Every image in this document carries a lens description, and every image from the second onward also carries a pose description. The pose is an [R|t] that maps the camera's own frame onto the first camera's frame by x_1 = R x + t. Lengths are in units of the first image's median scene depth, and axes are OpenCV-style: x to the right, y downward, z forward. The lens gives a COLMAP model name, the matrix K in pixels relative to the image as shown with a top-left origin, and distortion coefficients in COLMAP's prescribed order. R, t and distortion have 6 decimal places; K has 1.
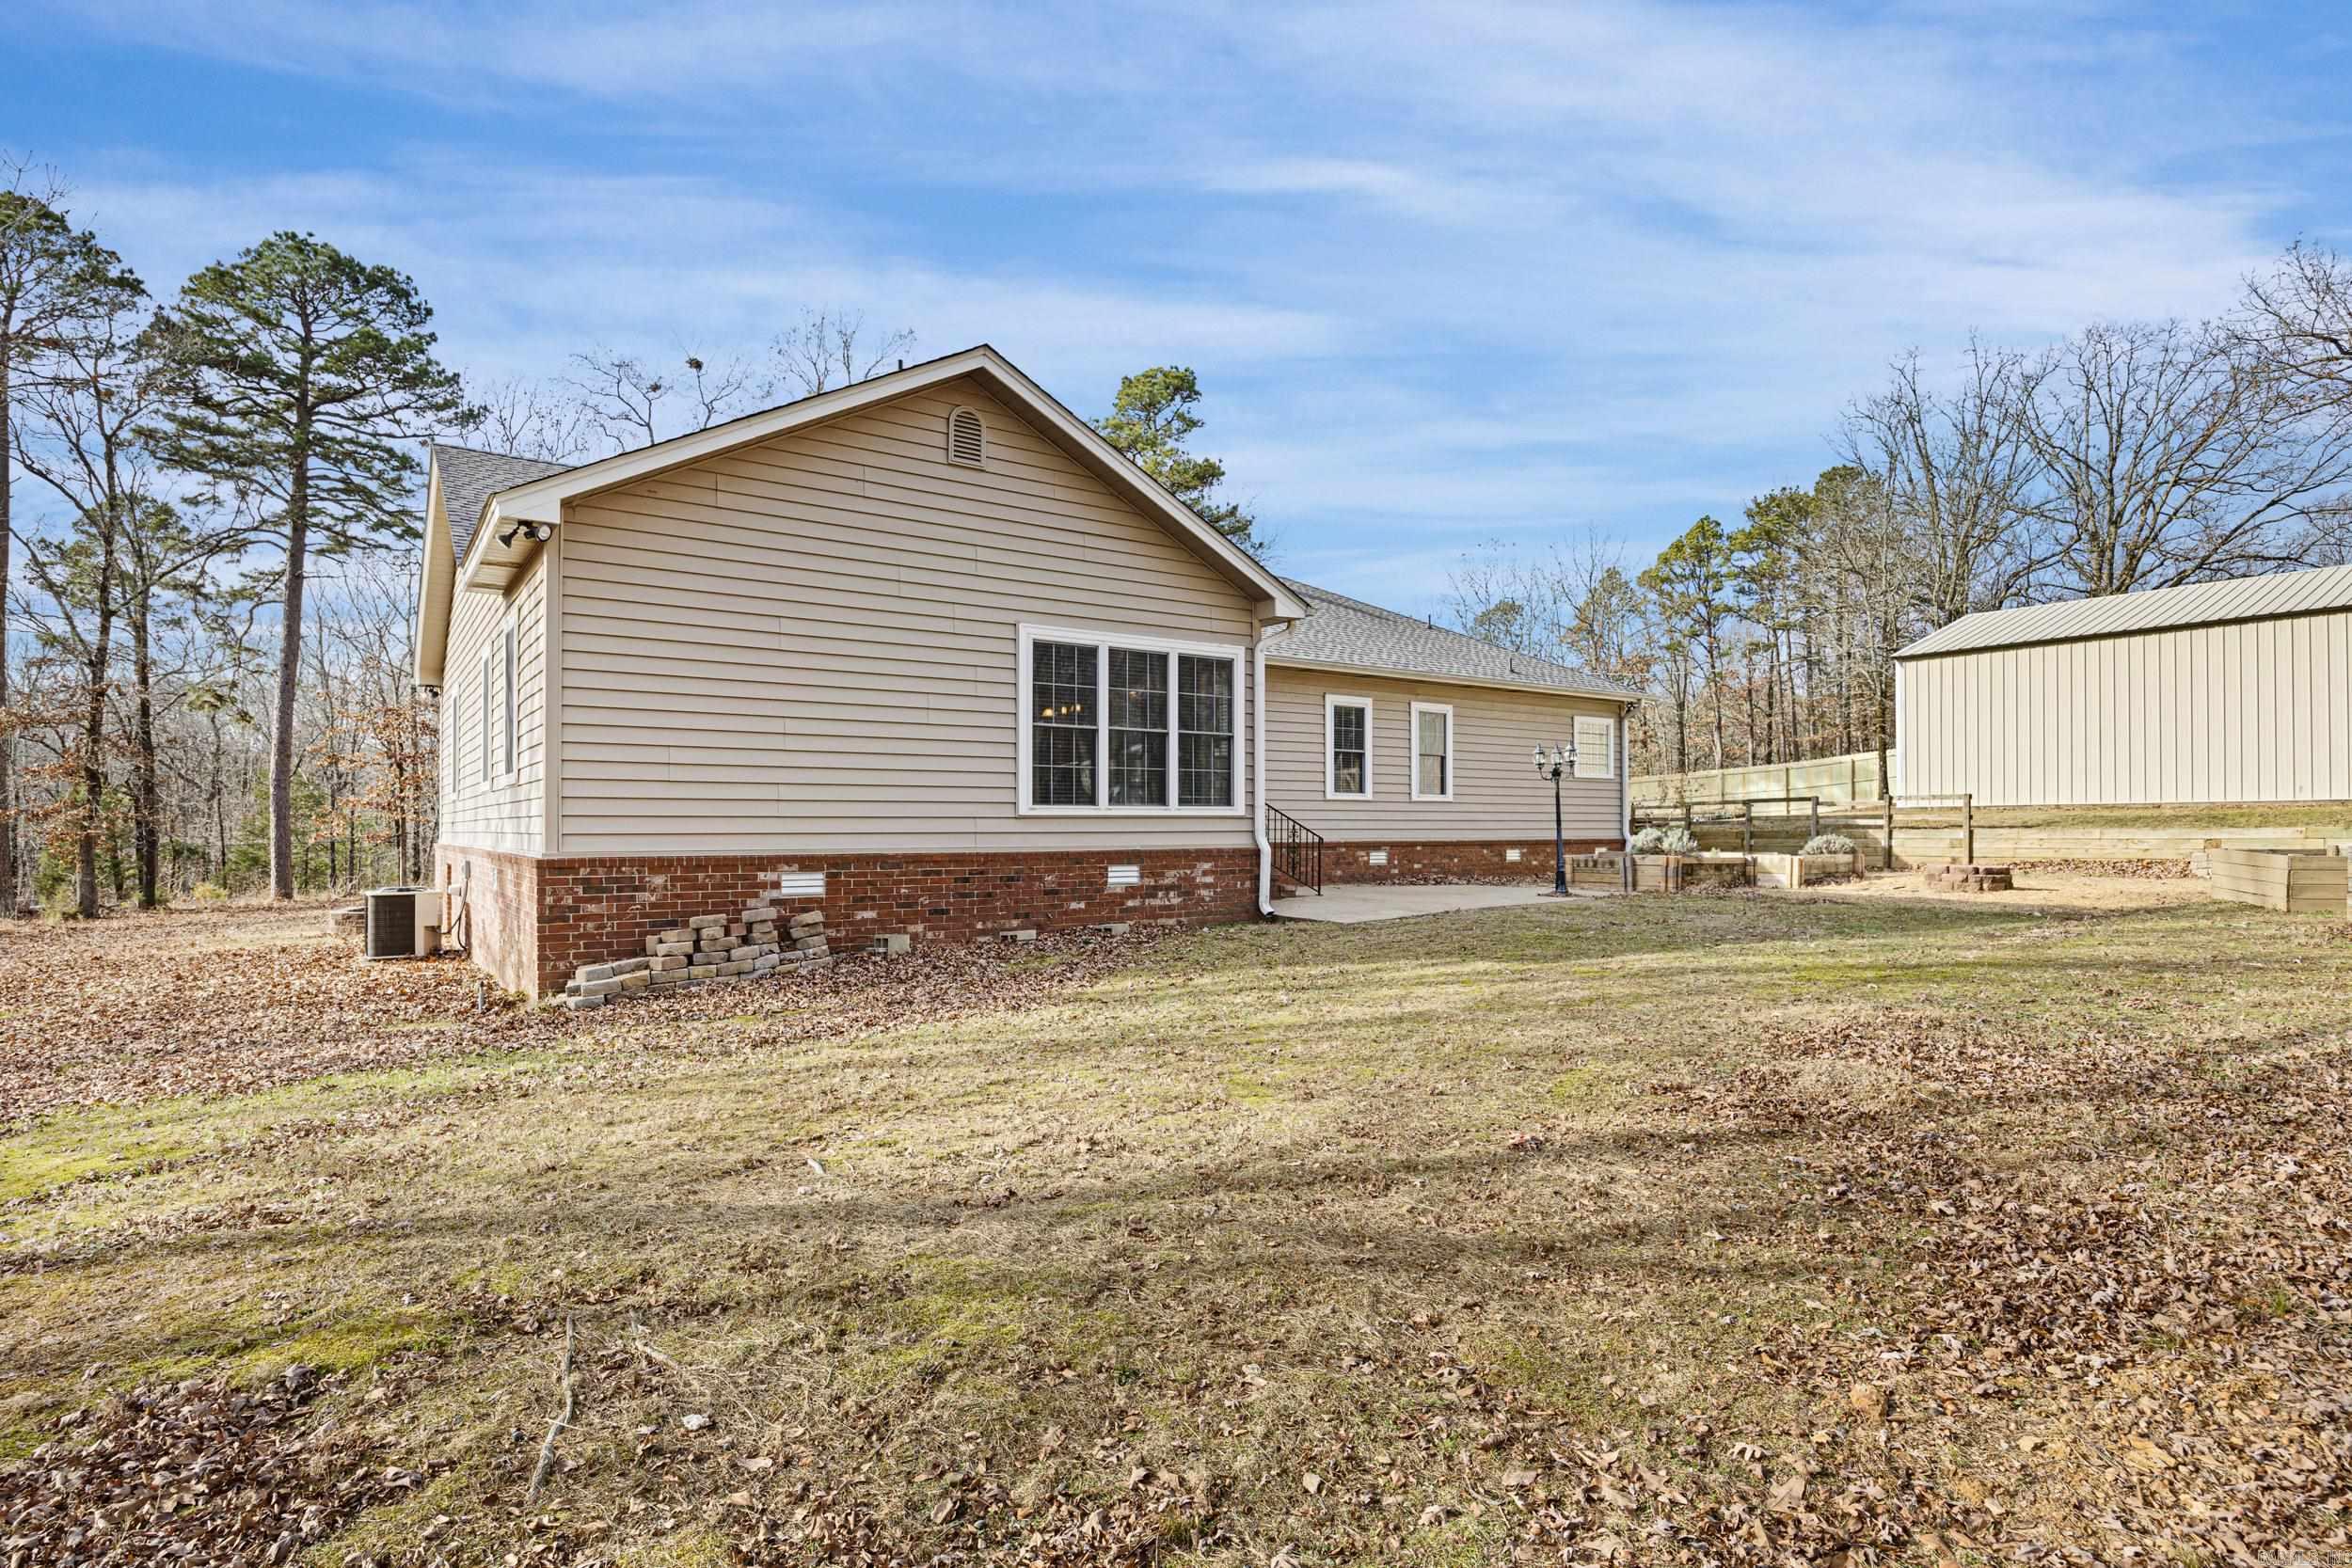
lens RADIAL K [[1197.6, 0, 1181.2], [0, 1197.6, 830.3], [0, 0, 1]] dist [-0.006660, -0.000575]
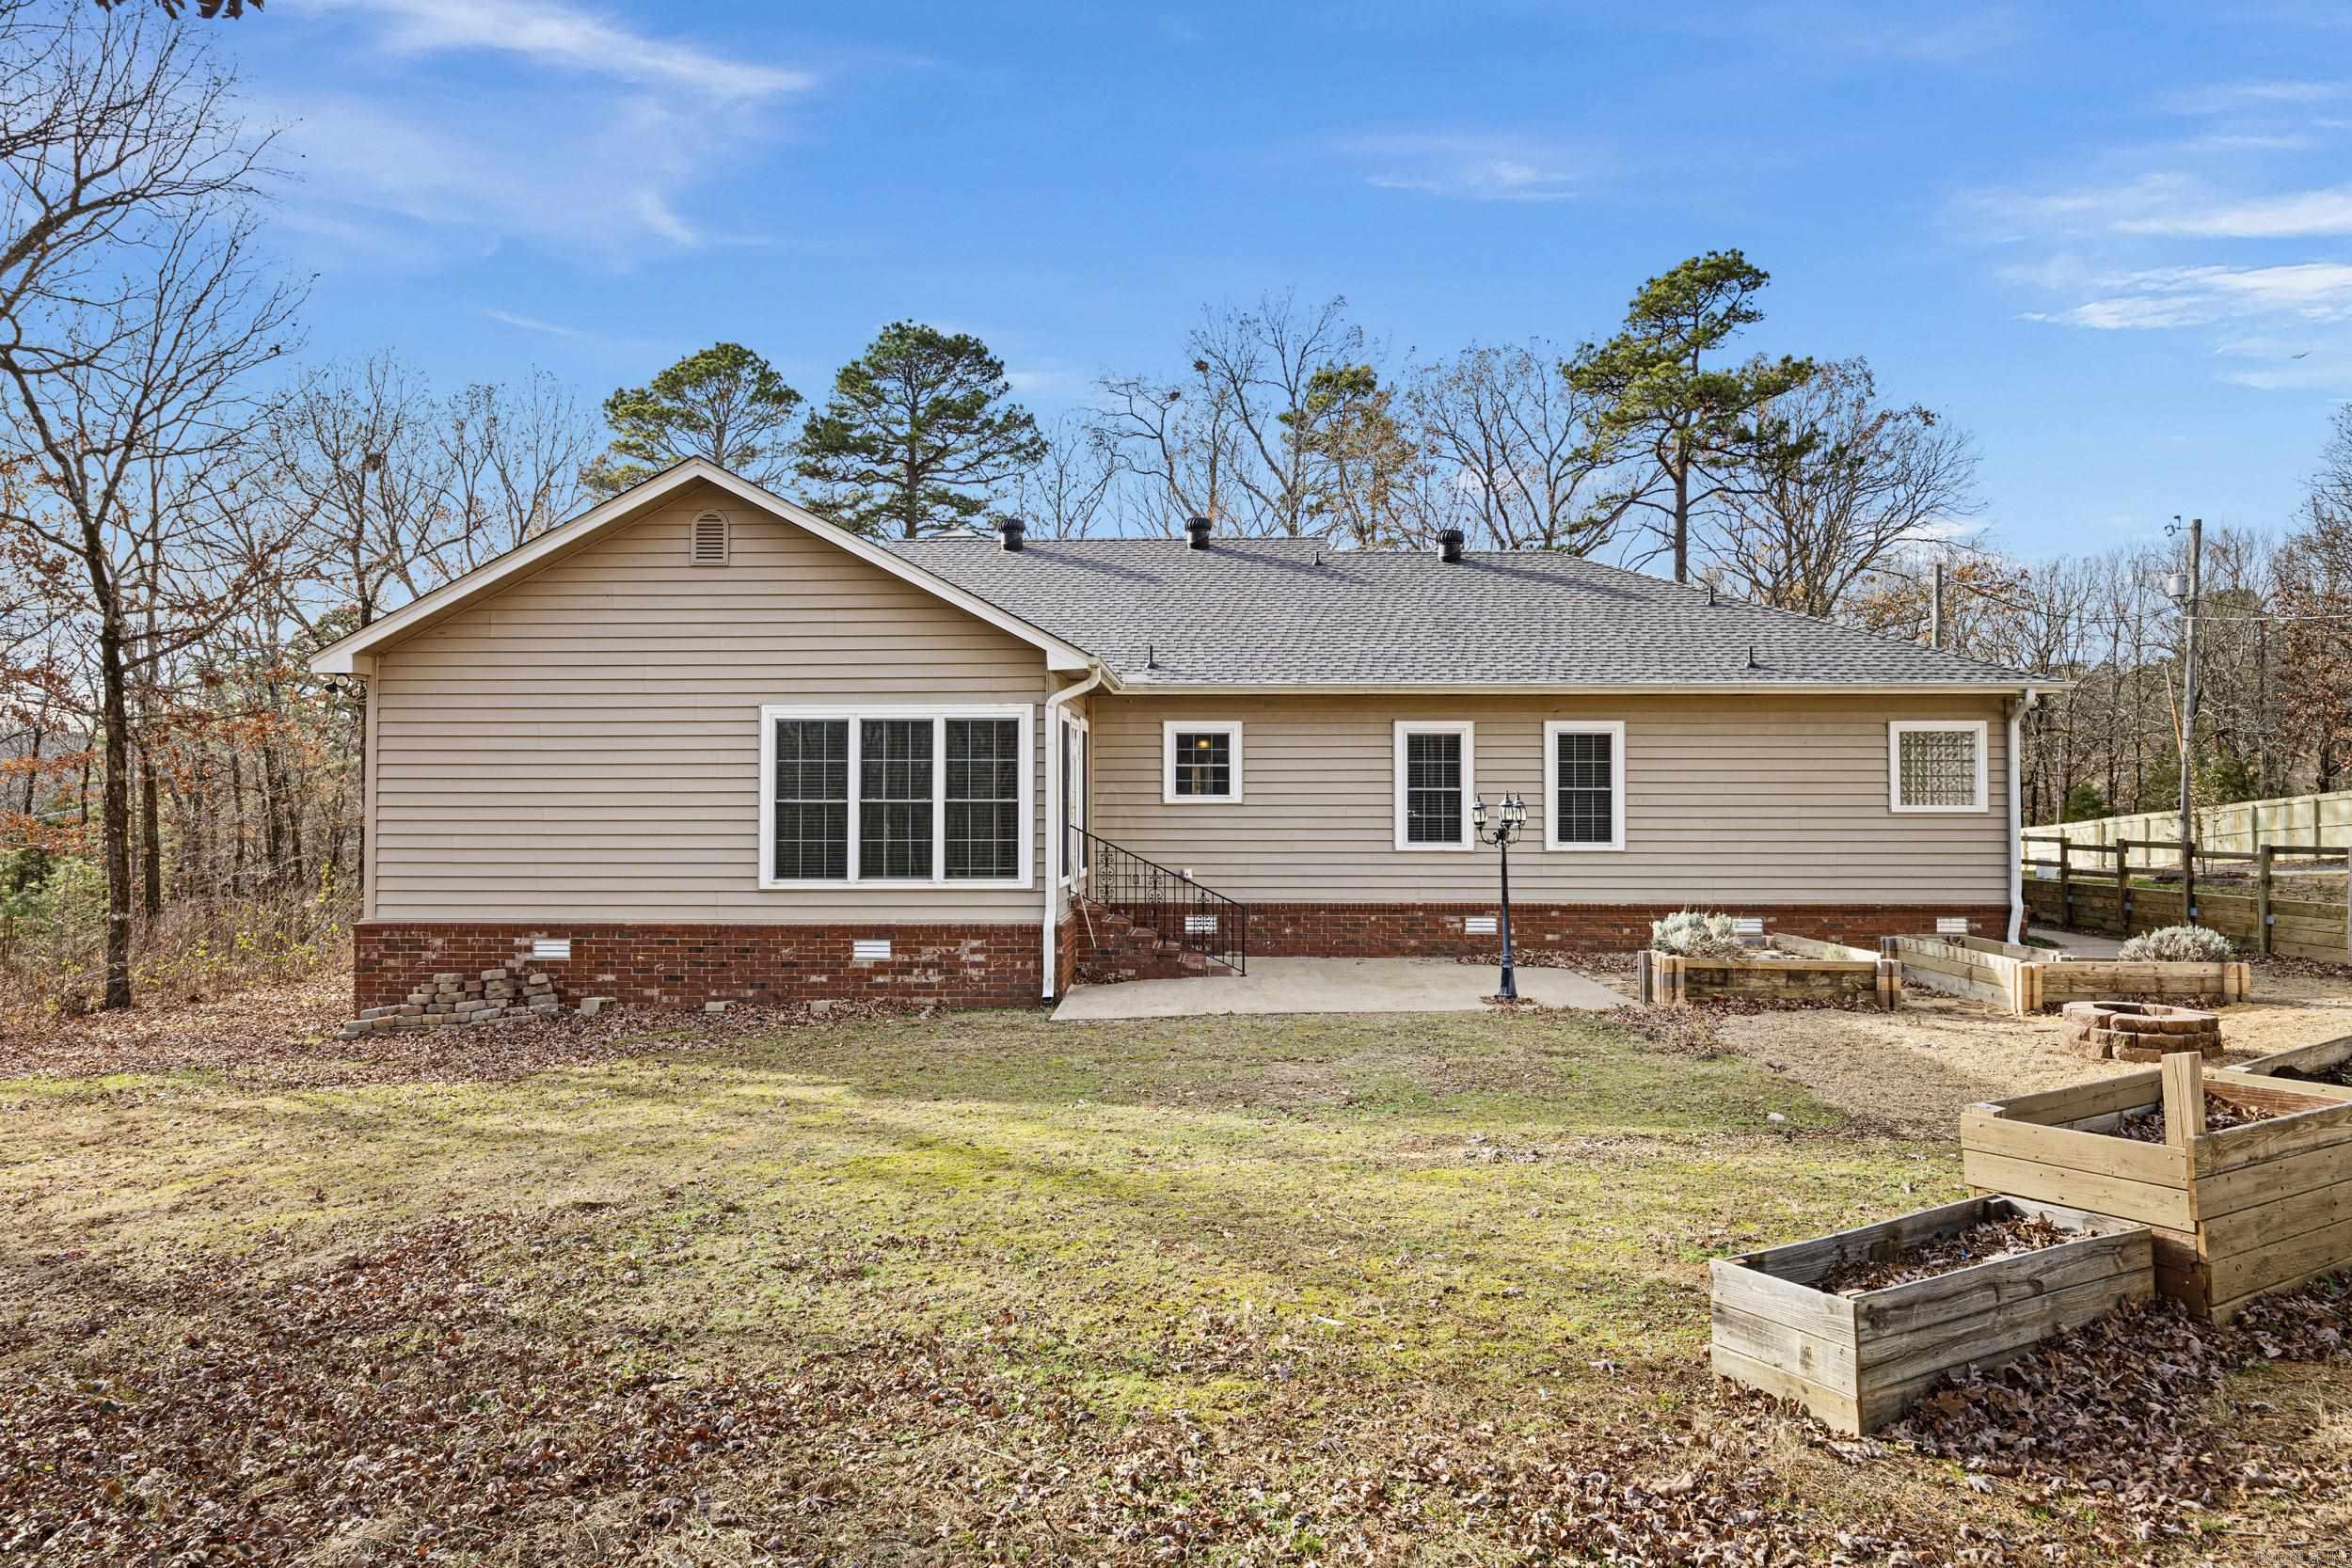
lens RADIAL K [[1399.2, 0, 1176.0], [0, 1399.2, 784.0], [0, 0, 1]] dist [-0.002187, -0.000015]
pose [[0.797830, -0.008889, -0.602817, 0.840881], [-0.002458, 0.999835, -0.017996, -0.078549], [0.602877, 0.015839, 0.797677, 0.230652]]
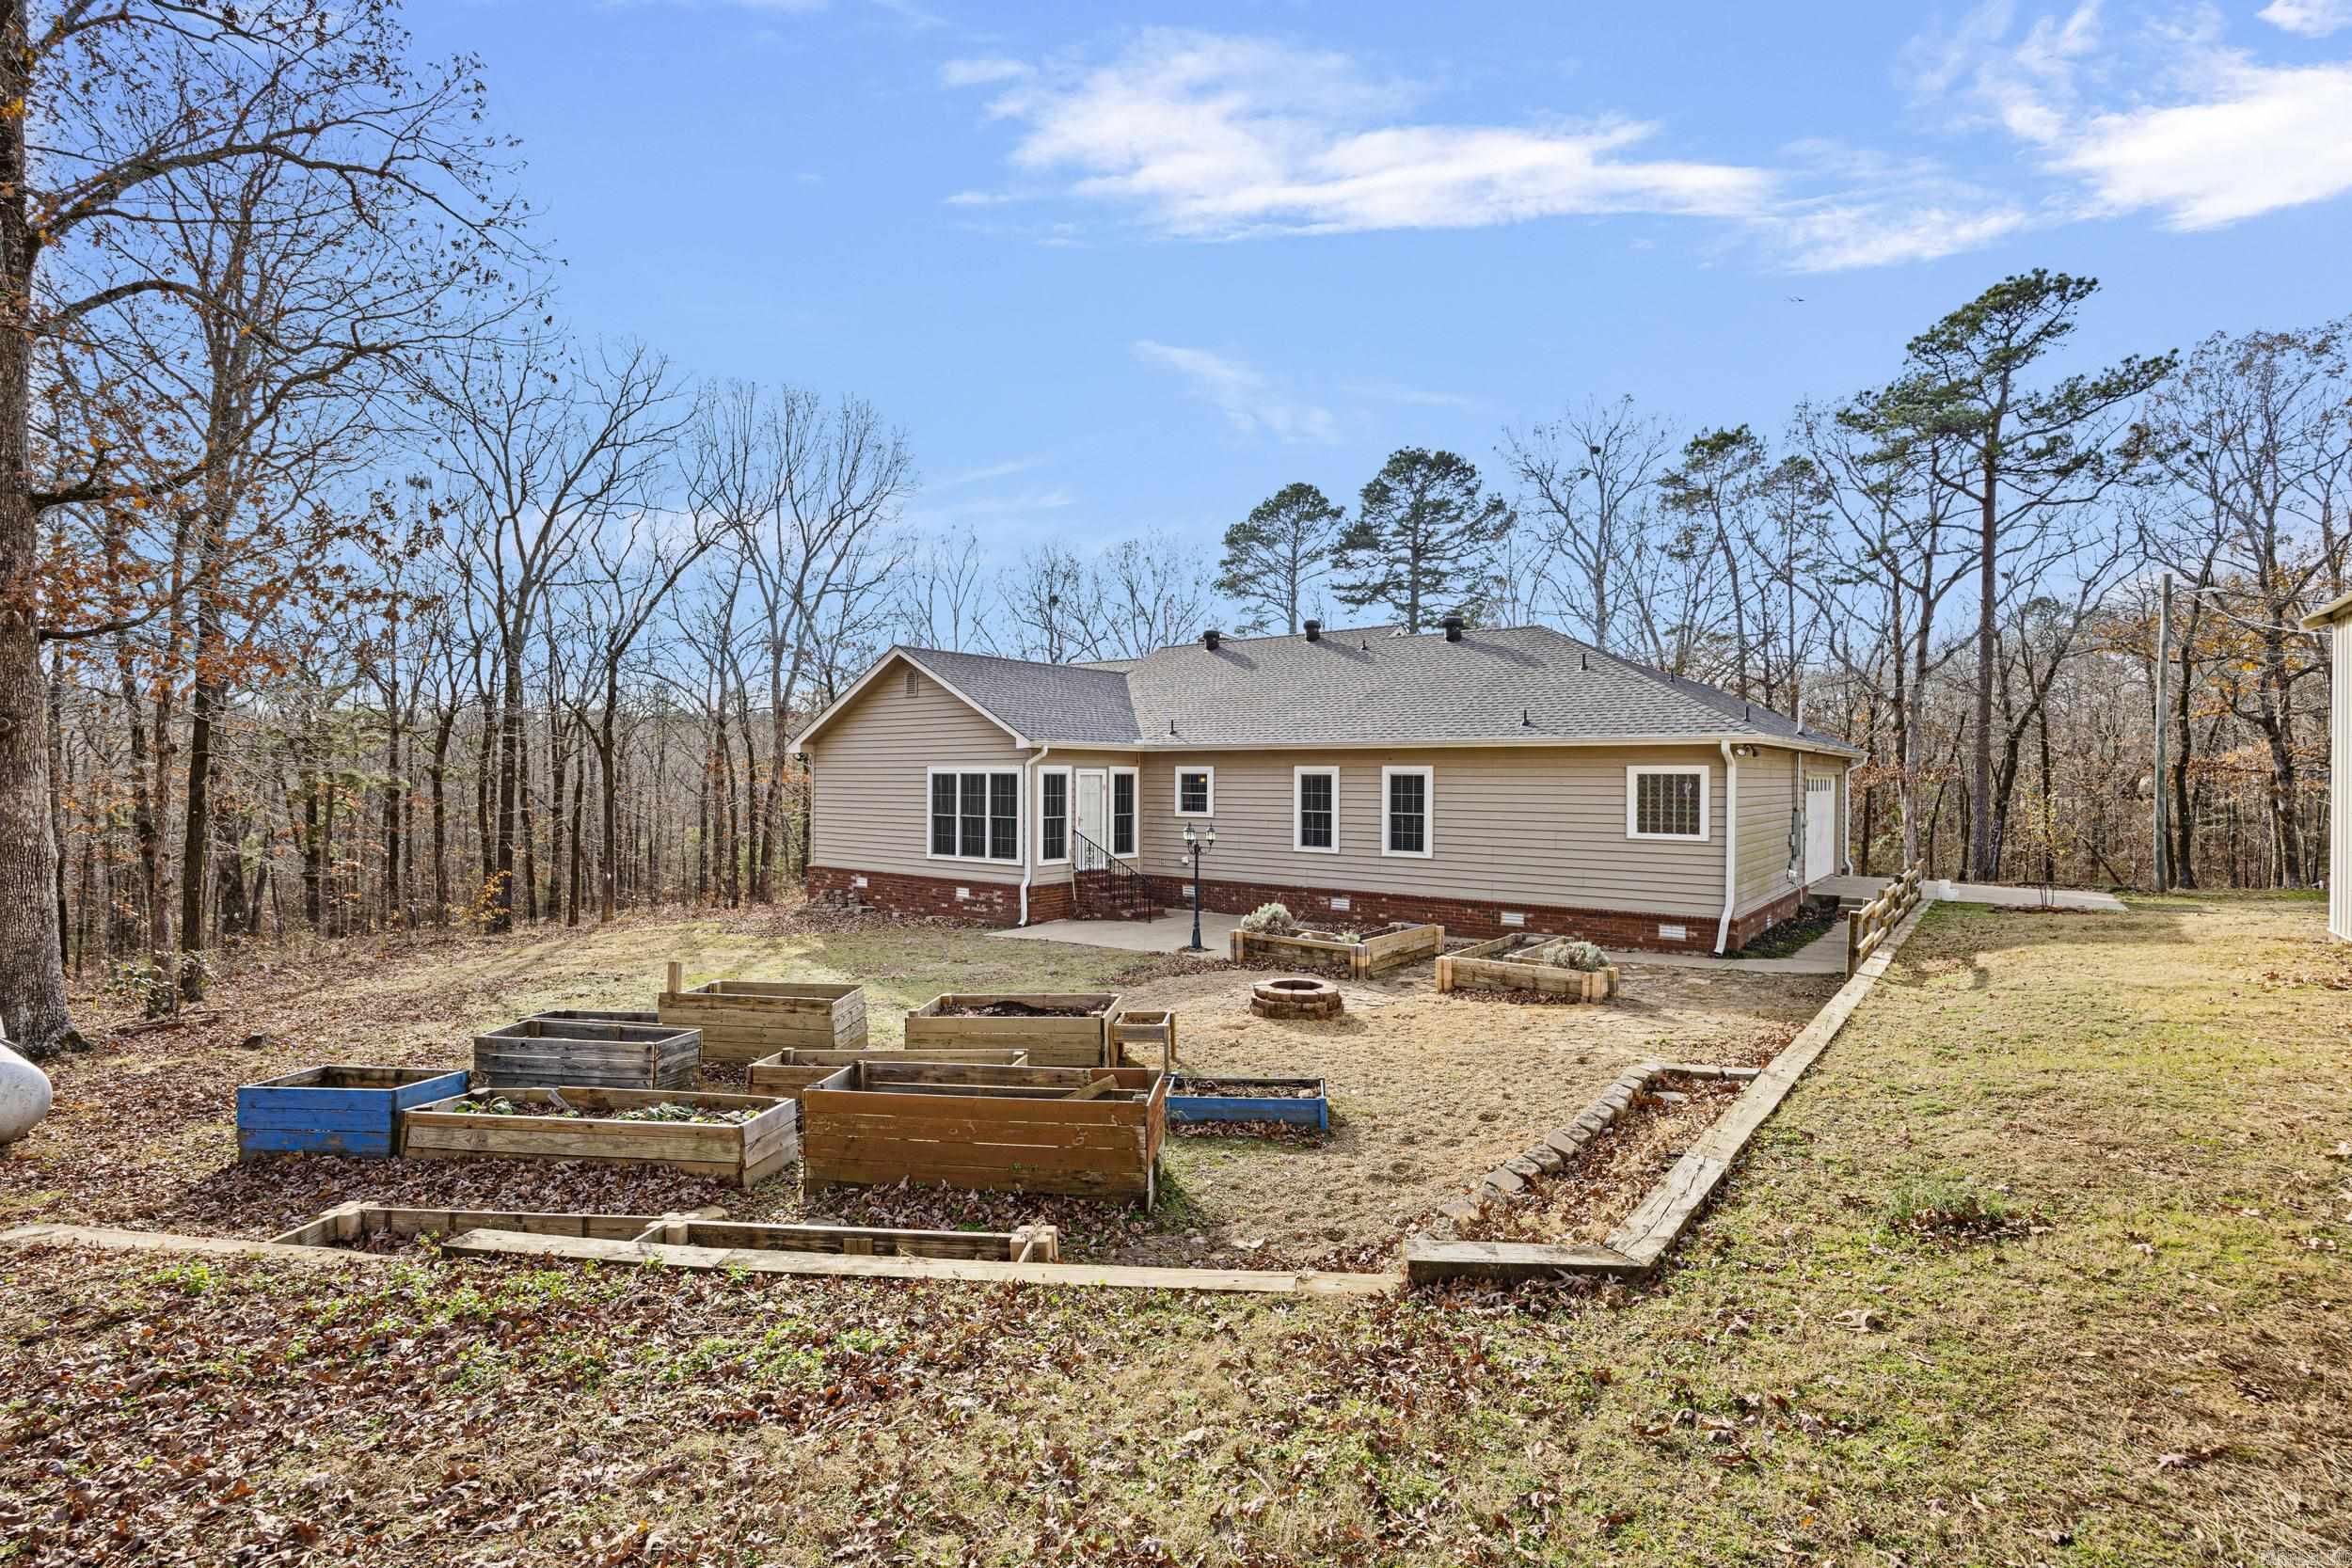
lens RADIAL K [[1073.3, 0, 1176.0], [0, 1073.3, 784.0], [0, 0, 1]] dist [-0.019762, -0.000089]
pose [[0.283416, 0.008845, -0.958956, 1.682497], [-0.005918, 0.999955, 0.007474, -0.150548], [0.958979, 0.003557, 0.283456, 0.836461]]
